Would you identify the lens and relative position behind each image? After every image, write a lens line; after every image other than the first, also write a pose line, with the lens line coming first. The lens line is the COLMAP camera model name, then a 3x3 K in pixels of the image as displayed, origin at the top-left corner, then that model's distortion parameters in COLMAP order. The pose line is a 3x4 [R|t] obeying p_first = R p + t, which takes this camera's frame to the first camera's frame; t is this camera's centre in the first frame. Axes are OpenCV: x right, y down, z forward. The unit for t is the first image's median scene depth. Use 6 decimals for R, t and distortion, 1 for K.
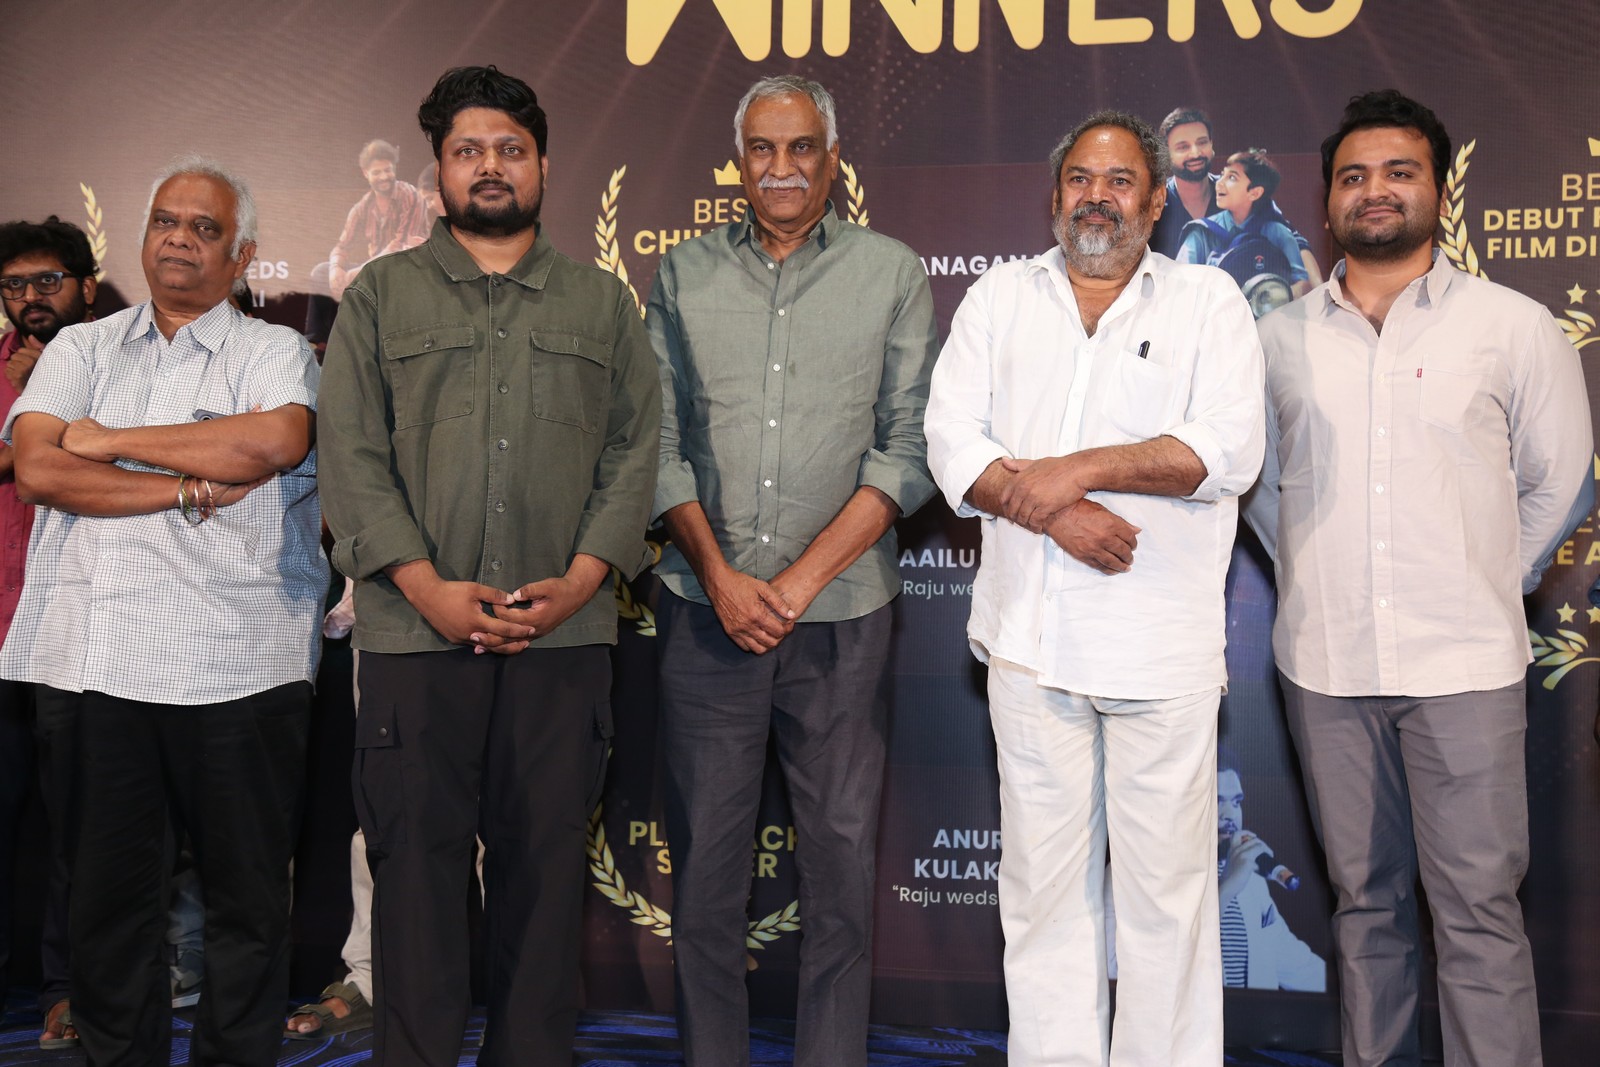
lens RADIAL K [[1740.9, 0, 806.4], [0, 1740.9, 561.3], [0, 0, 1]] dist [0.055393, 0.025674]
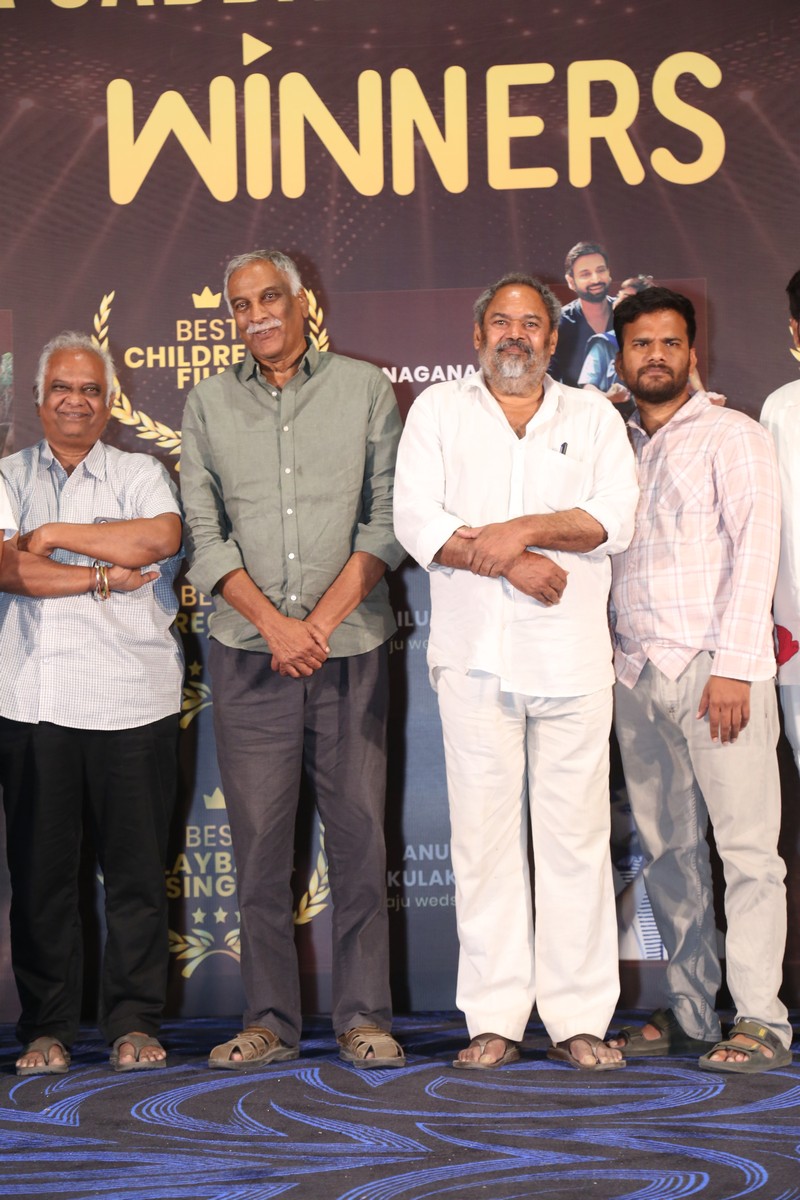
lens RADIAL K [[2725.1, 0, 400.0], [0, 2725.1, 600.0], [0, 0, 1]] dist [0.425472, -0.035990]
pose [[0.993775, -0.032348, 0.106610, -0.122826], [0.036446, 0.998661, -0.036715, 0.054153], [-0.105279, 0.040372, 0.993623, -0.867904]]
